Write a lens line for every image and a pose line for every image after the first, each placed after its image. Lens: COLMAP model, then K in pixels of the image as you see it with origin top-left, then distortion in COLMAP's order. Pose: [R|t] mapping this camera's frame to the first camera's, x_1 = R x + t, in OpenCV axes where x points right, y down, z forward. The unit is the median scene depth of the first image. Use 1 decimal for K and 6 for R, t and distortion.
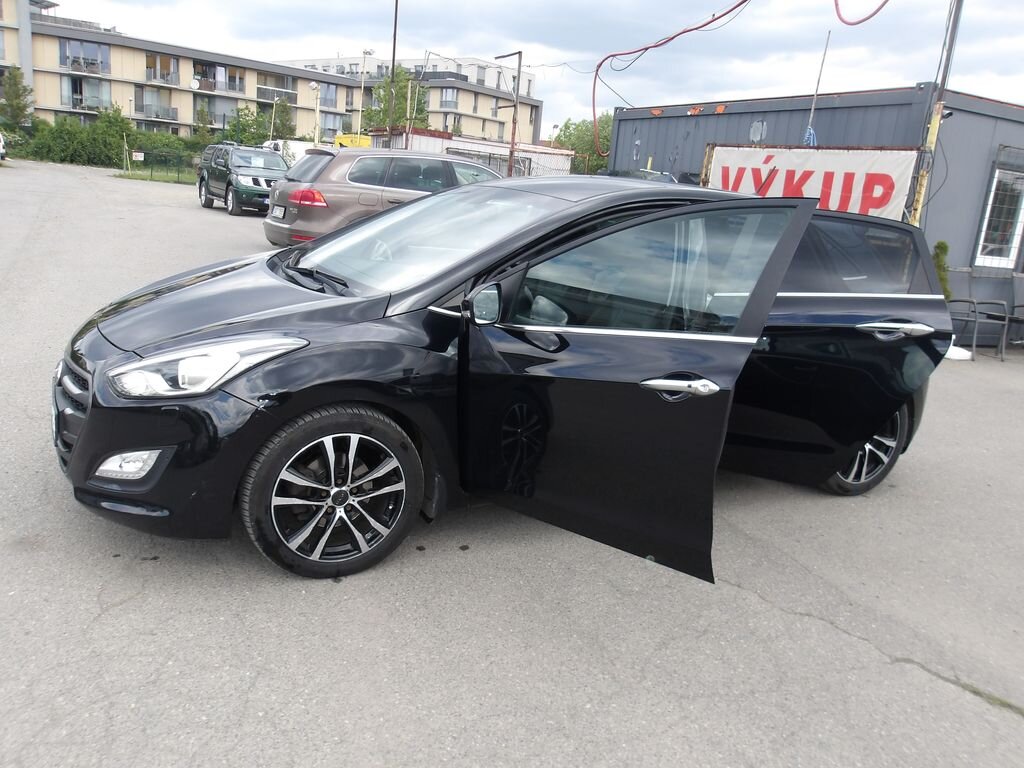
lens RADIAL K [[878.4, 0, 506.5], [0, 878.4, 384.8], [0, 0, 1]] dist [-0.005101, 0.028257]
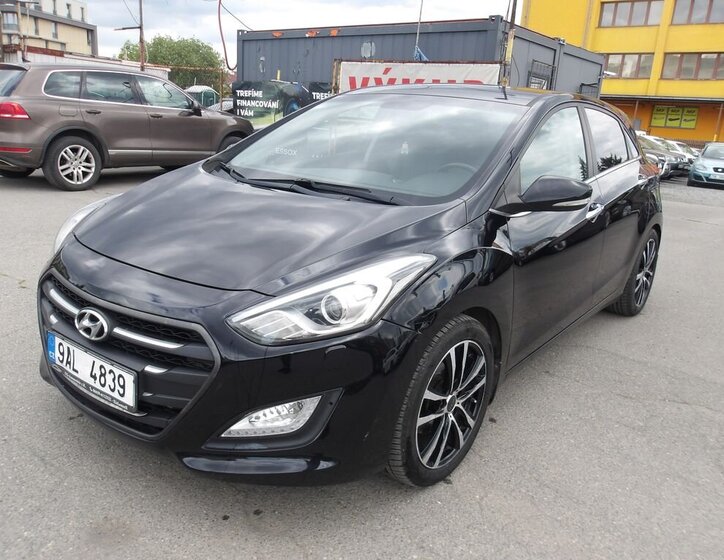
lens RADIAL K [[639.8, 0, 358.2], [0, 639.8, 277.7], [0, 0, 1]] dist [-0.013560, 0.033111]
pose [[0.907850, -0.134949, 0.396984, -0.484053], [0.111514, 0.990402, 0.081655, -0.076800], [-0.404193, -0.029861, 0.914186, 0.314227]]
